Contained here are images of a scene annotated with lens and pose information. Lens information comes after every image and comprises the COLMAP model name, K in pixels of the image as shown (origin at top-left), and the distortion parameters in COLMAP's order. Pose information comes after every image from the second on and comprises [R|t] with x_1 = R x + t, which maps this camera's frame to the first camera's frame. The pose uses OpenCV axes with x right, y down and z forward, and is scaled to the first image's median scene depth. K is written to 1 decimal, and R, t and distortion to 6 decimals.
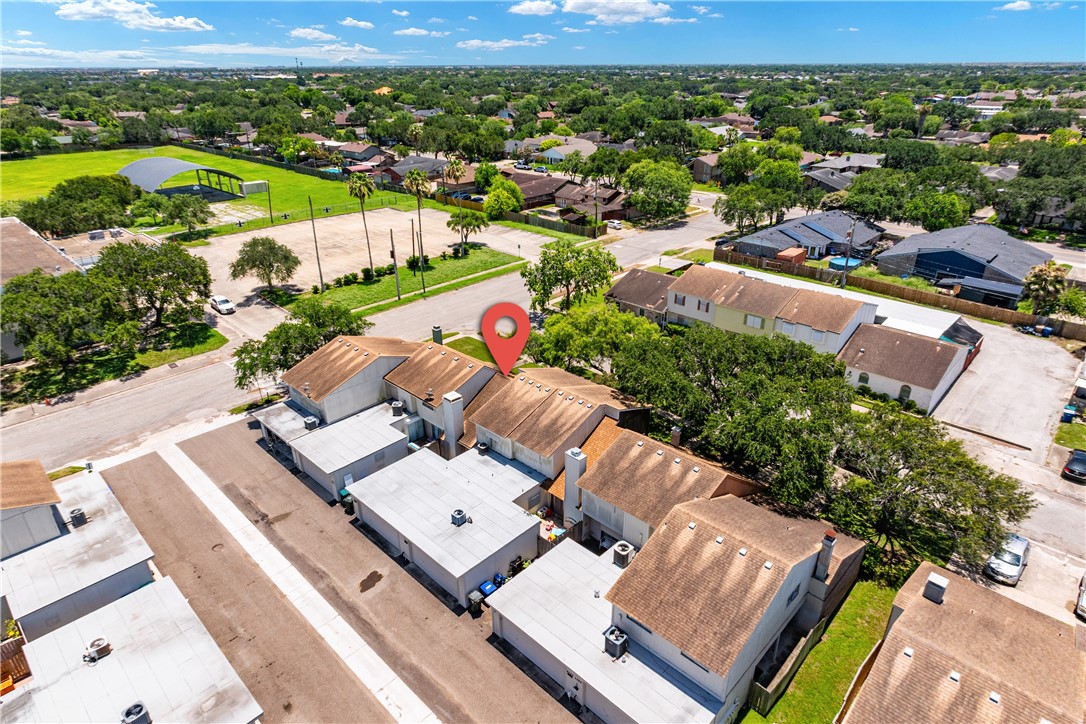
lens RADIAL K [[634.6, 0, 544.2], [0, 634.6, 348.4], [0, 0, 1]] dist [0.014269, -0.018542]
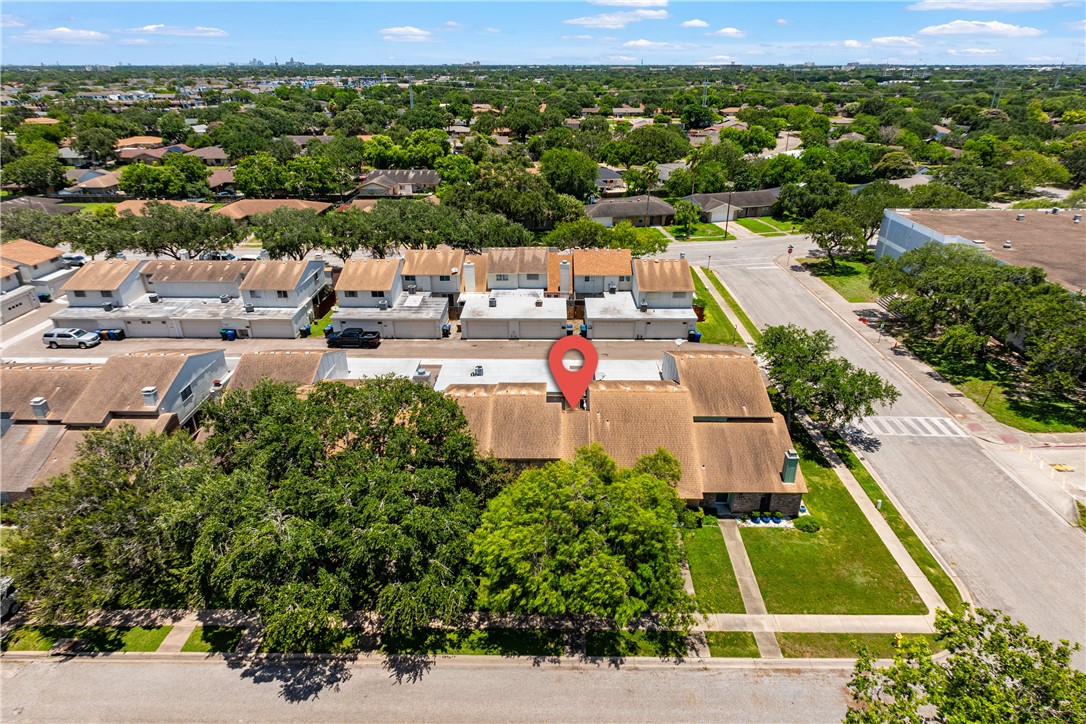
lens RADIAL K [[634.6, 0, 544.2], [0, 634.6, 348.4], [0, 0, 1]] dist [0.014269, -0.018542]
pose [[-0.734157, 0.280633, -0.618271, 0.358724], [-0.272682, 0.712066, 0.646998, -0.422546], [0.621819, 0.643589, -0.446245, 0.960058]]
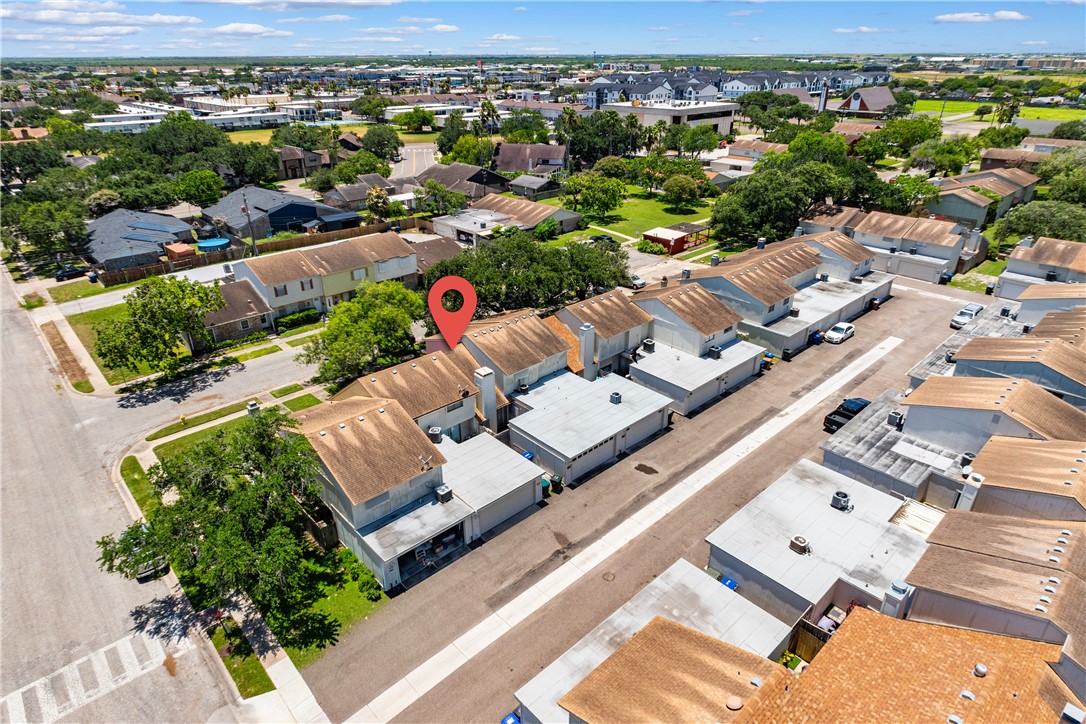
lens RADIAL K [[629.1, 0, 546.3], [0, 629.1, 361.9], [0, 0, 1]] dist [0.004353, -0.000129]
pose [[0.059201, -0.436374, 0.897816, -0.708551], [0.411280, 0.830174, 0.376378, -0.189146], [-0.909584, 0.346972, 0.228619, 0.455112]]
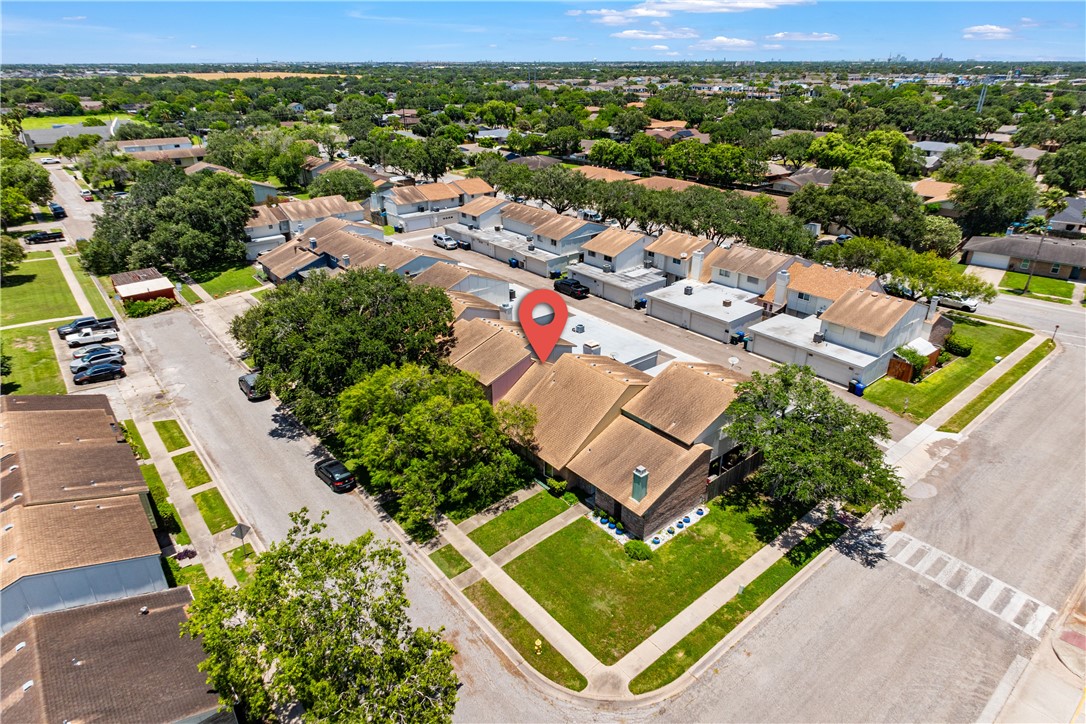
lens RADIAL K [[634.6, 0, 544.2], [0, 634.6, 348.4], [0, 0, 1]] dist [0.014269, -0.018542]
pose [[-0.993399, -0.043352, 0.106207, -0.123869], [0.050465, 0.666281, 0.743991, -0.527022], [-0.103017, 0.744440, -0.659695, 1.202899]]
